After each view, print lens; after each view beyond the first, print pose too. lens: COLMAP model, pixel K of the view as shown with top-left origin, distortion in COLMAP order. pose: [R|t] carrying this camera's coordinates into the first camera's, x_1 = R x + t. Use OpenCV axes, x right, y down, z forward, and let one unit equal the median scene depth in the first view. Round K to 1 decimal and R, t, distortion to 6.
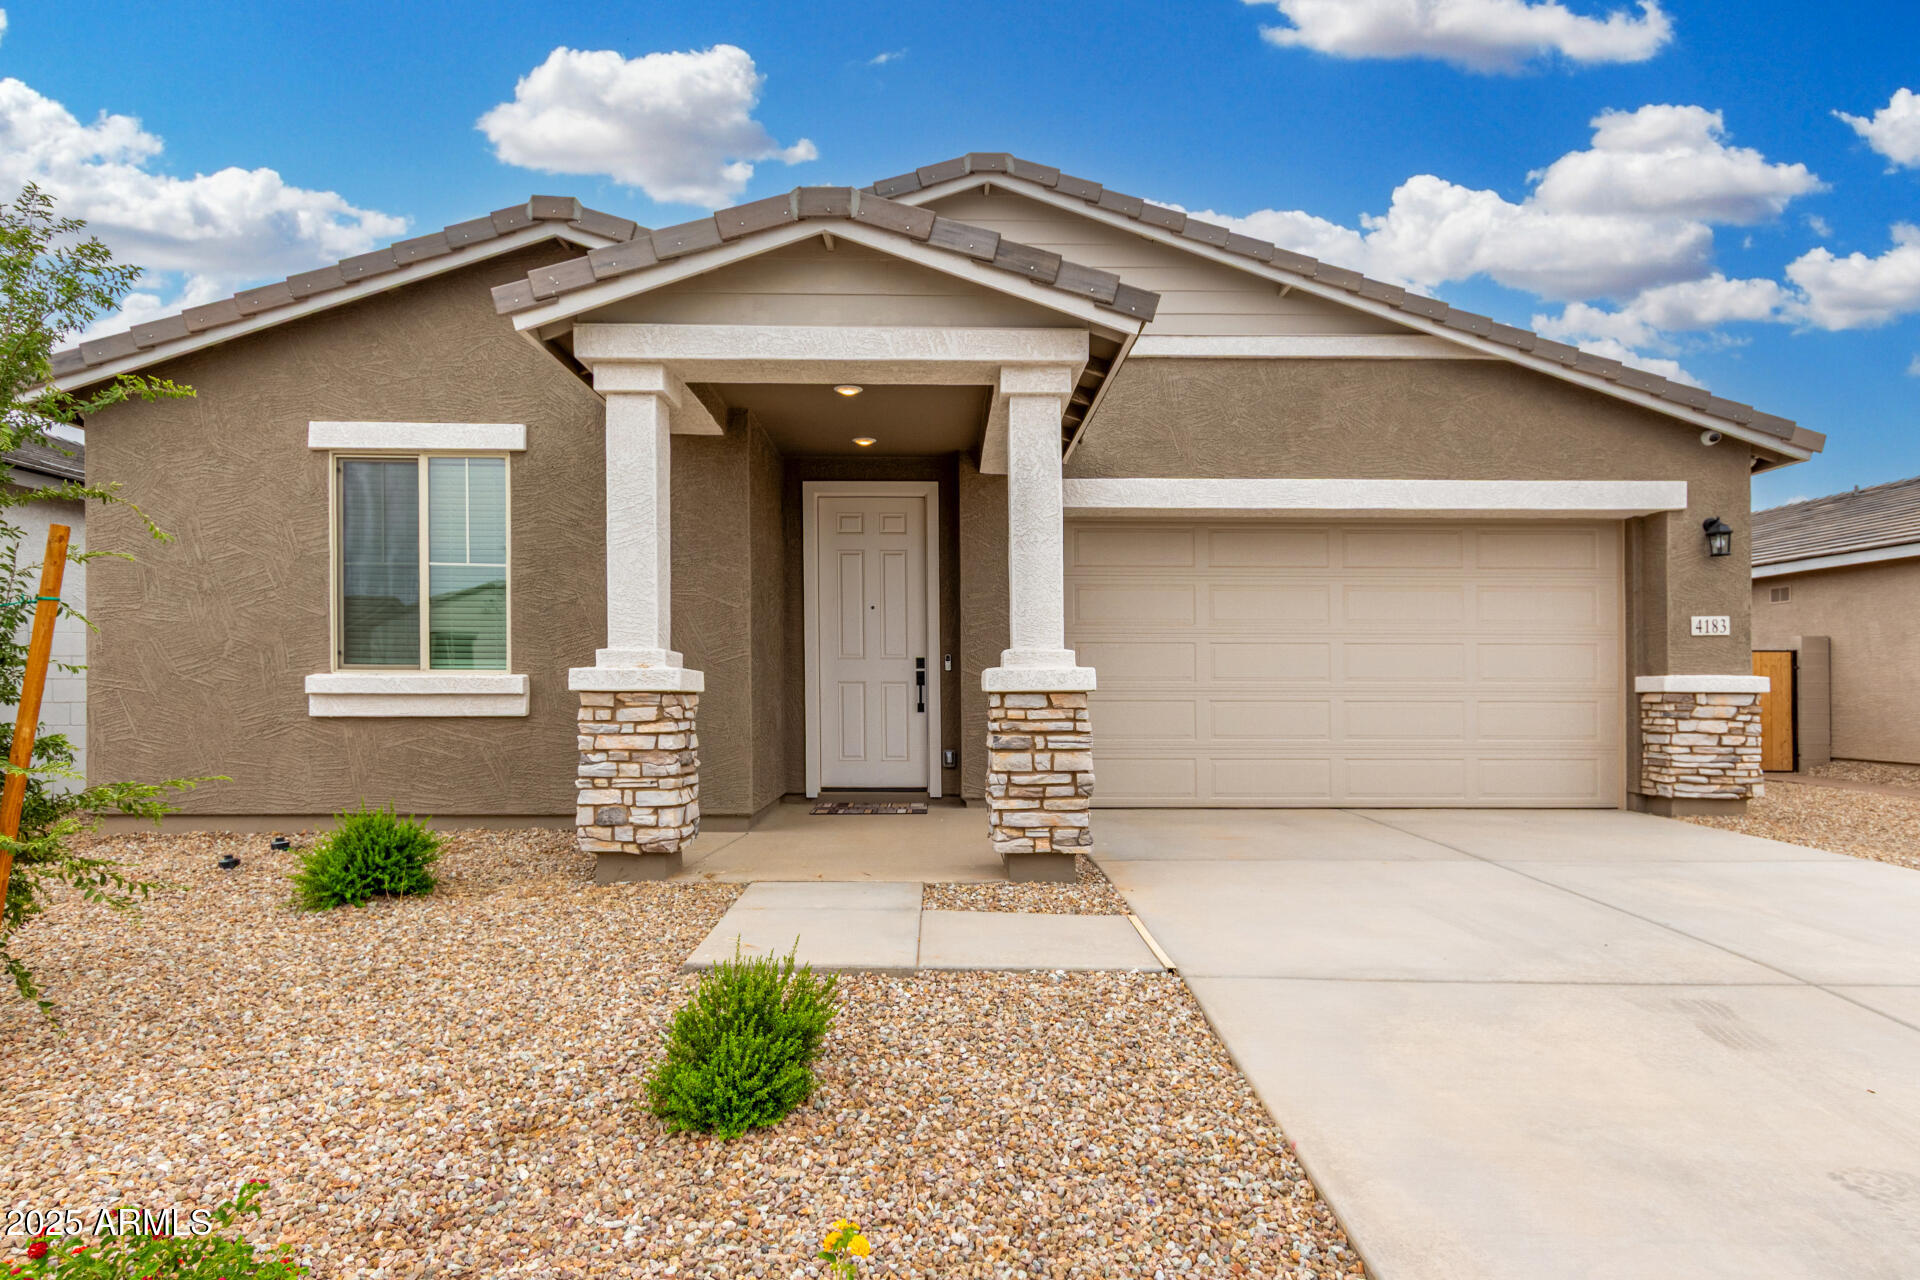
lens RADIAL K [[1070.6, 0, 945.3], [0, 1070.6, 647.4], [0, 0, 1]] dist [0.000925, -0.000046]
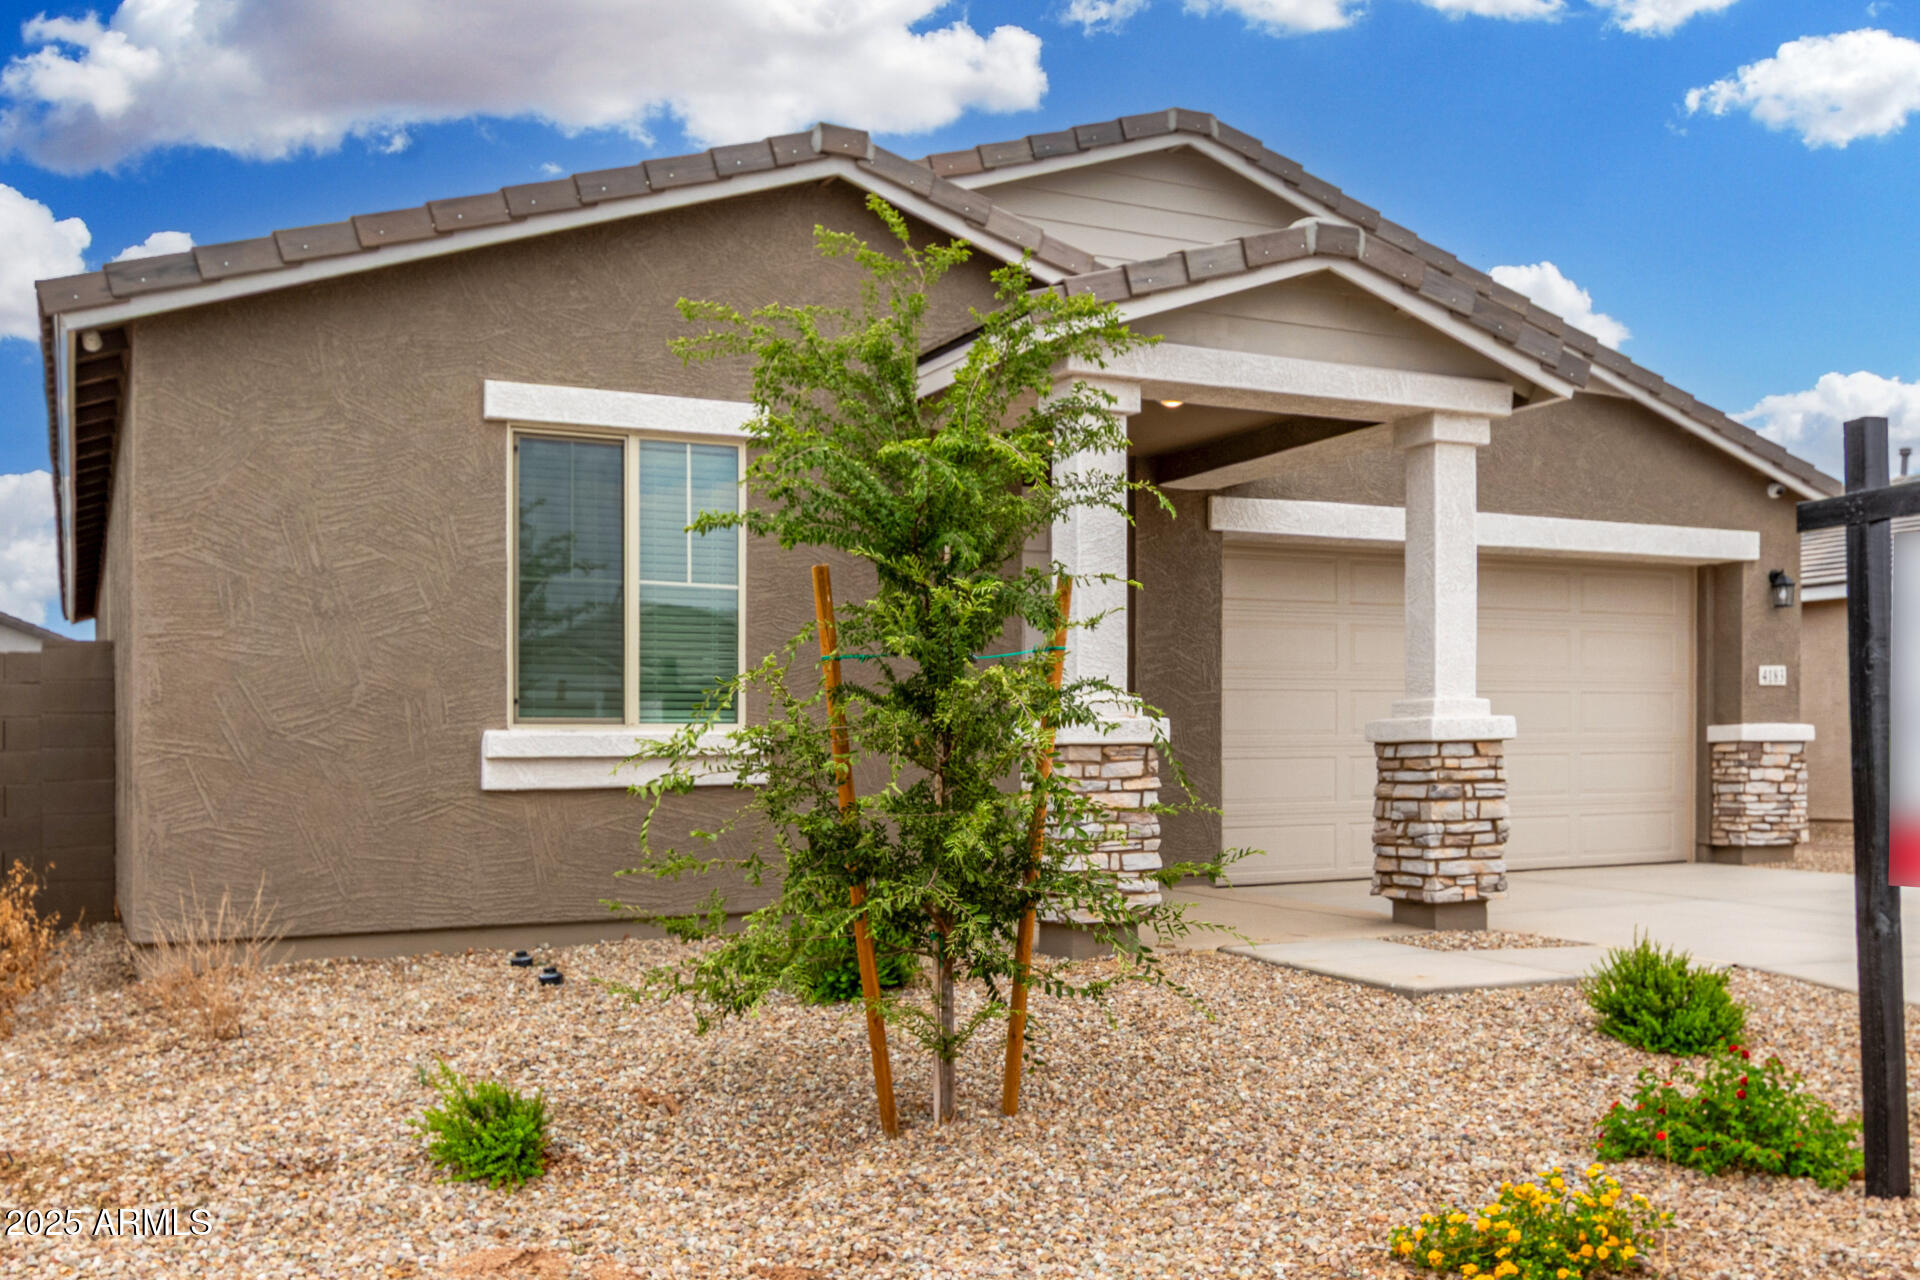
lens RADIAL K [[1819.7, 0, 1062.2], [0, 1819.7, 719.8], [0, 0, 1]] dist [-0.004620, -0.004272]
pose [[0.888342, -0.004118, 0.459164, -0.801635], [-0.002620, 0.999898, 0.014036, -0.000719], [-0.459175, -0.013672, 0.888241, -0.264834]]
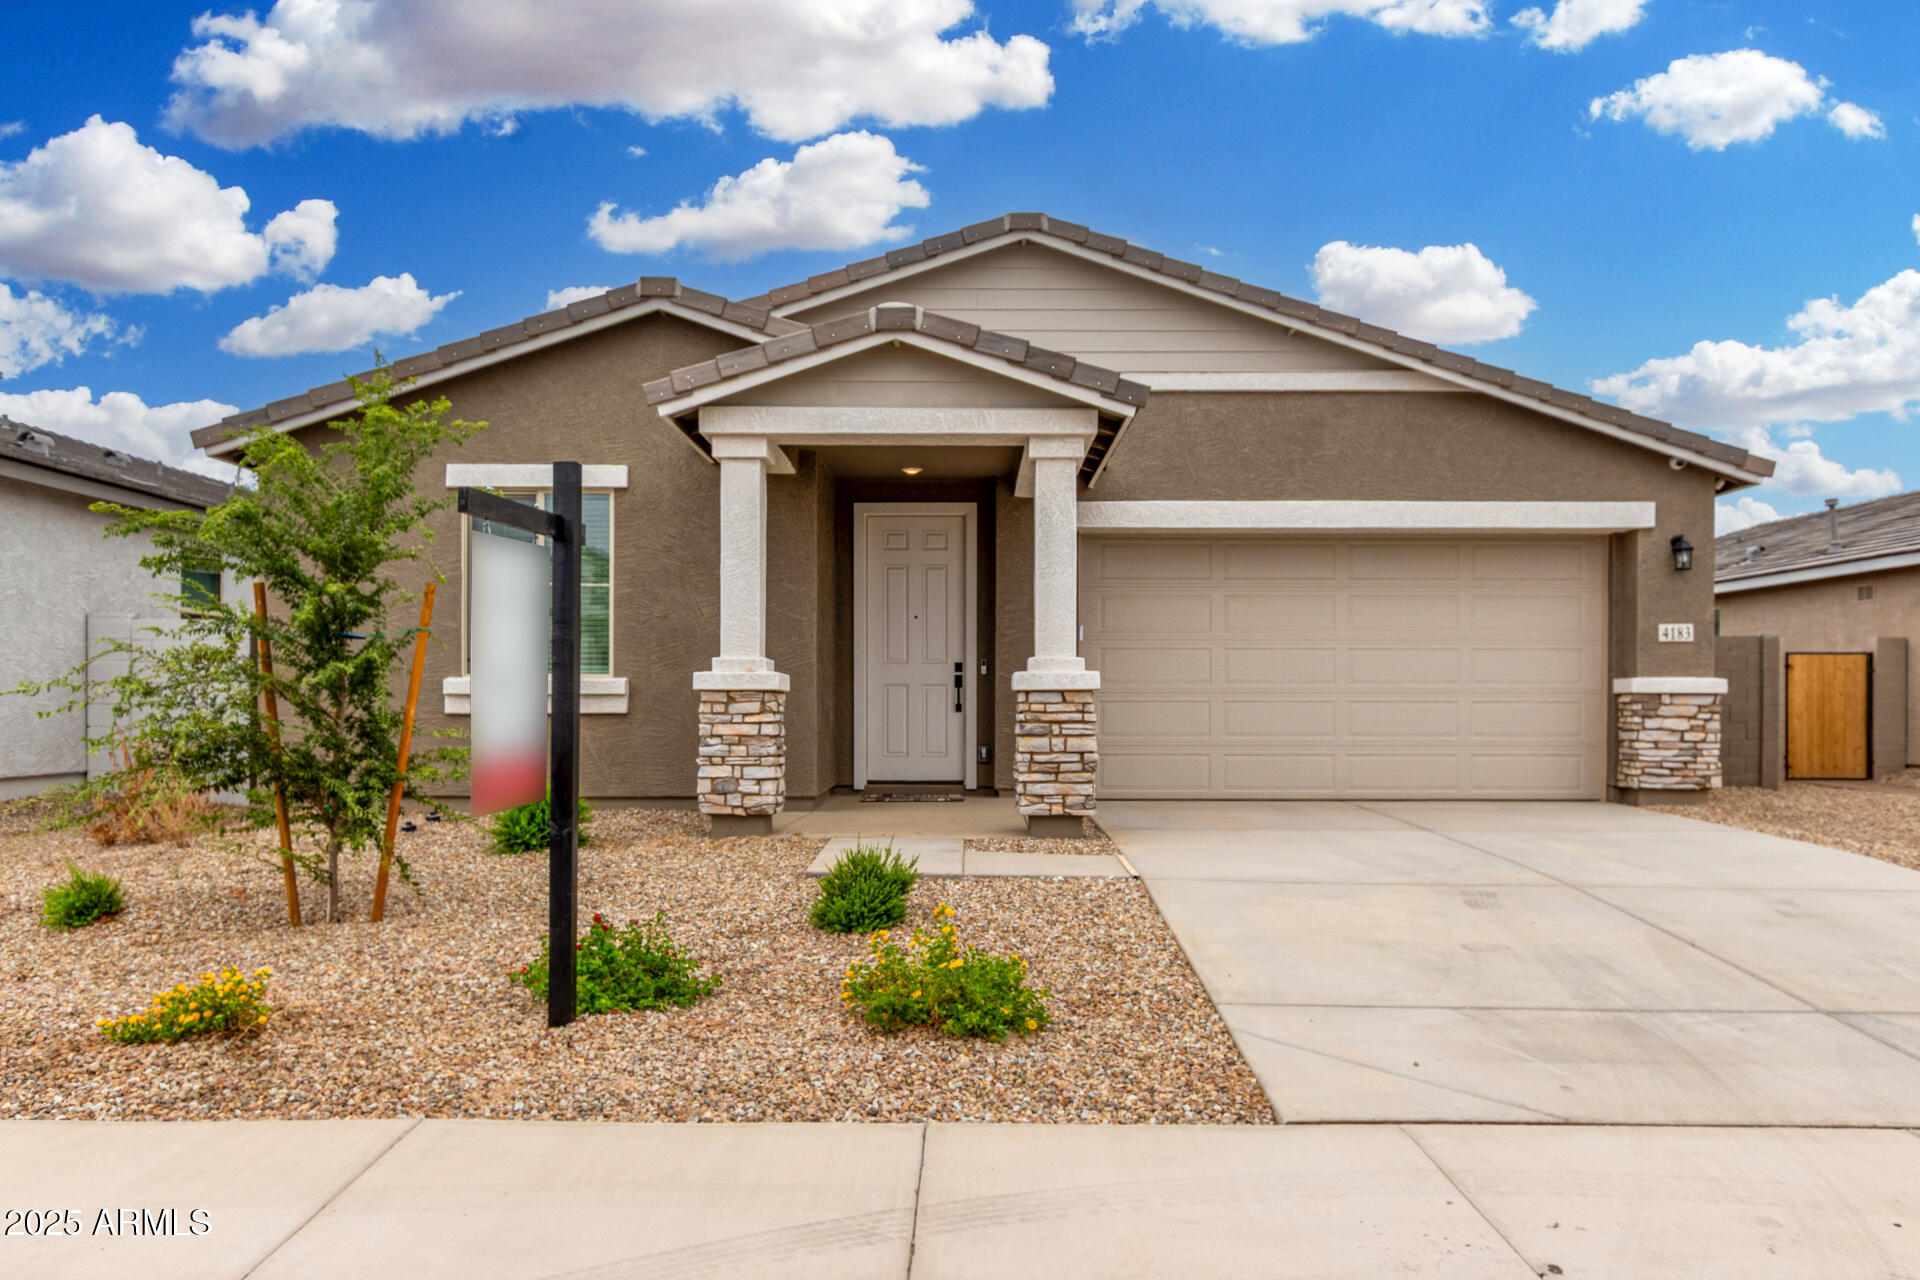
lens RADIAL K [[1373.4, 0, 958.0], [0, 1373.4, 663.0], [0, 0, 1]] dist [-0.004720, -0.001490]
pose [[0.999848, -0.000939, -0.017406, -0.000421], [0.001165, 0.999915, 0.012987, -0.010040], [0.017392, -0.013006, 0.999764, -0.506522]]
